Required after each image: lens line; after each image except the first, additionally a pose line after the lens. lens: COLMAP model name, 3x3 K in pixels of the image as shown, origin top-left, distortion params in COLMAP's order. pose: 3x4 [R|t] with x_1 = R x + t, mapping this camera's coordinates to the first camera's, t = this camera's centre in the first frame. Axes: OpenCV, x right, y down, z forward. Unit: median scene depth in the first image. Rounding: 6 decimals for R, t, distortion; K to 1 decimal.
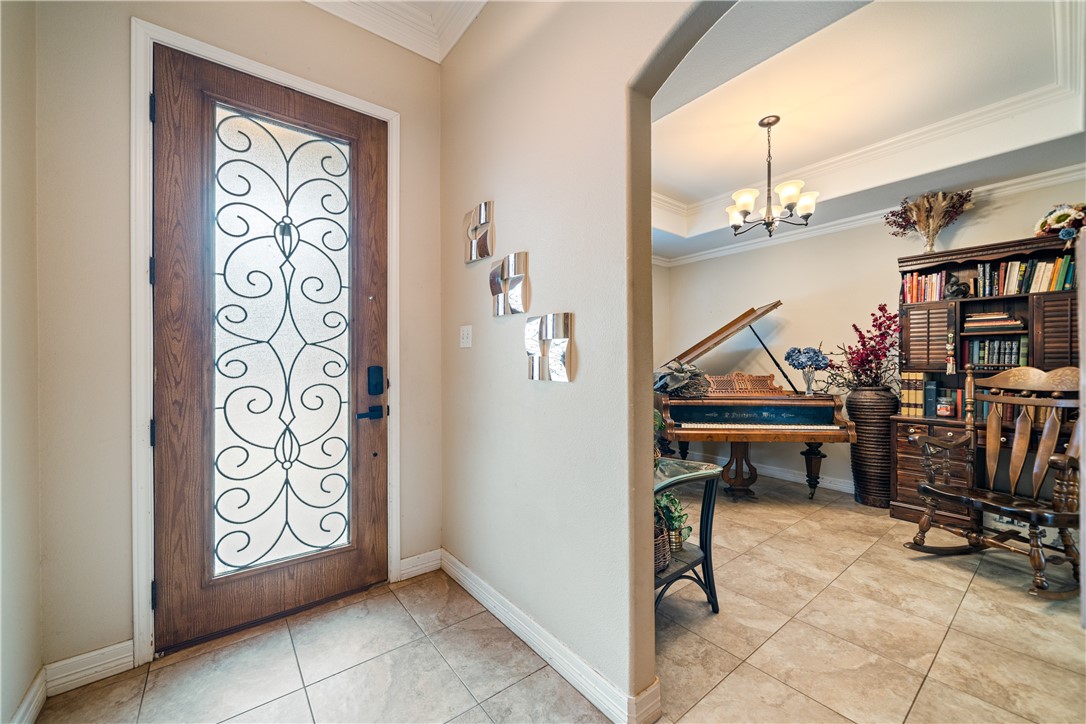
lens RADIAL K [[407.2, 0, 541.5], [0, 407.2, 365.1], [0, 0, 1]] dist [-0.001575, -0.000147]
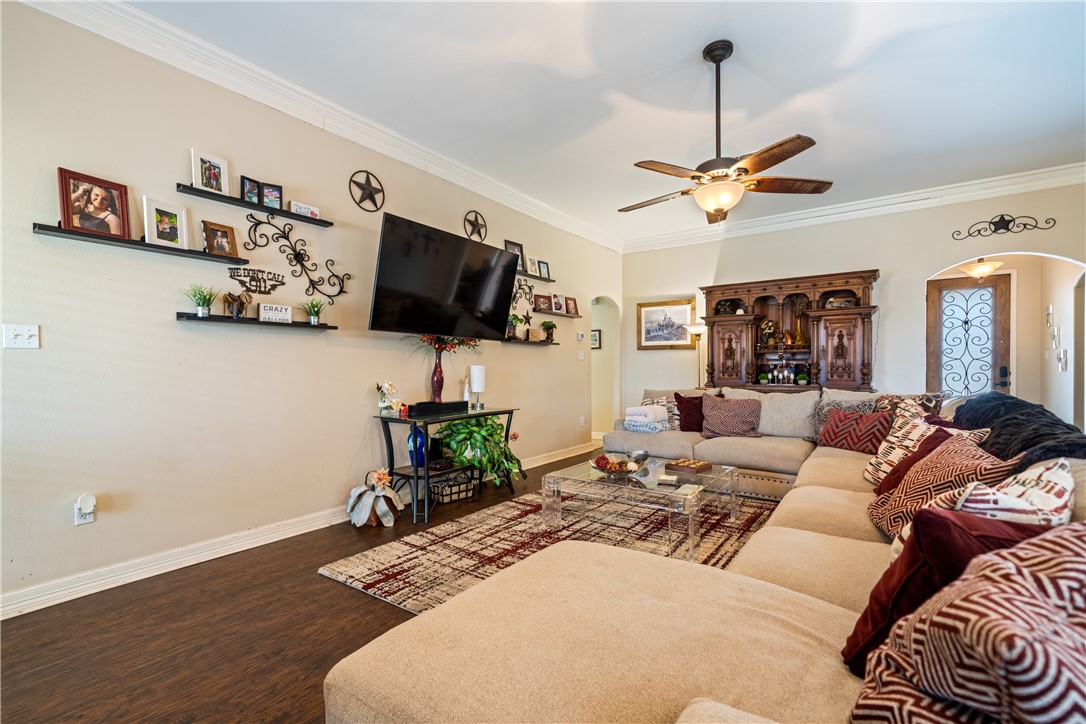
lens RADIAL K [[472.8, 0, 543.0], [0, 472.8, 365.4], [0, 0, 1]] dist [0.003540, 0.000172]
pose [[0.270711, 0.003233, -0.962655, 1.877326], [-0.002537, 0.999993, 0.002645, -0.006928], [0.962657, 0.001726, 0.270717, -2.926305]]
